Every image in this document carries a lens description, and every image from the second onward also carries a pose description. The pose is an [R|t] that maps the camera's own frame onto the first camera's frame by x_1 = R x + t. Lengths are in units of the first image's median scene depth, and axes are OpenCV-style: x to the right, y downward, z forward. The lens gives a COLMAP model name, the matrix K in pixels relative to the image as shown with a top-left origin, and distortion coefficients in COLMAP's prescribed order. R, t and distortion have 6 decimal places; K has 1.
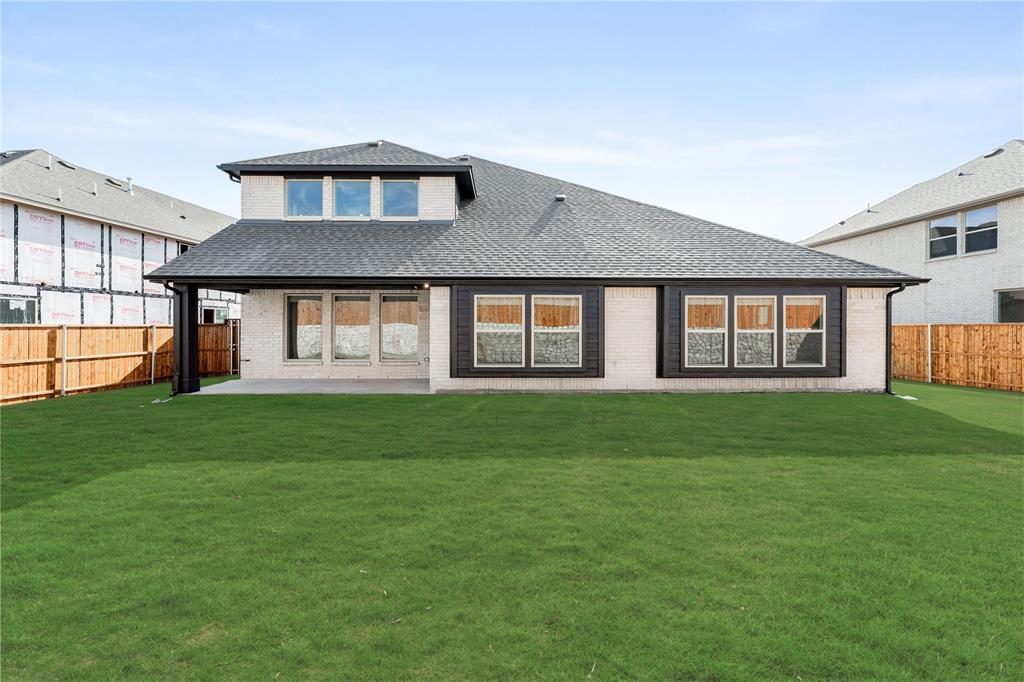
lens RADIAL K [[400.4, 0, 512.3], [0, 400.4, 323.4], [0, 0, 1]] dist [0.000275, 0.000070]
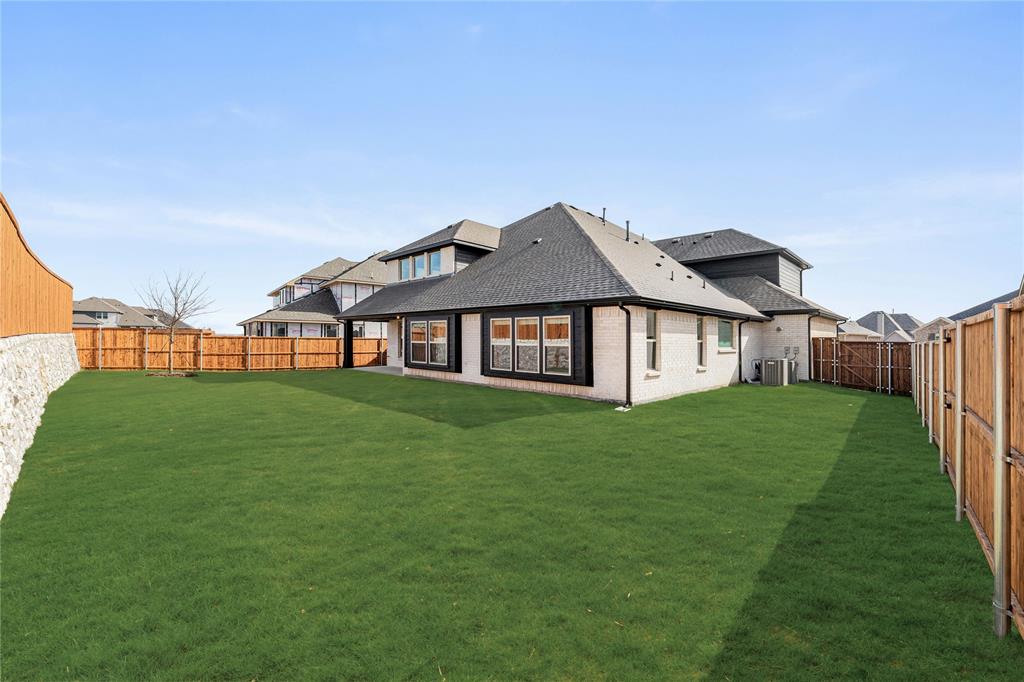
lens RADIAL K [[424.4, 0, 517.8], [0, 424.4, 335.3], [0, 0, 1]] dist [-0.000584, 0.000146]
pose [[0.701133, -0.000159, -0.713031, 1.232423], [-0.005992, 0.999963, -0.006115, -0.001531], [0.713005, 0.008560, 0.701106, 0.007740]]
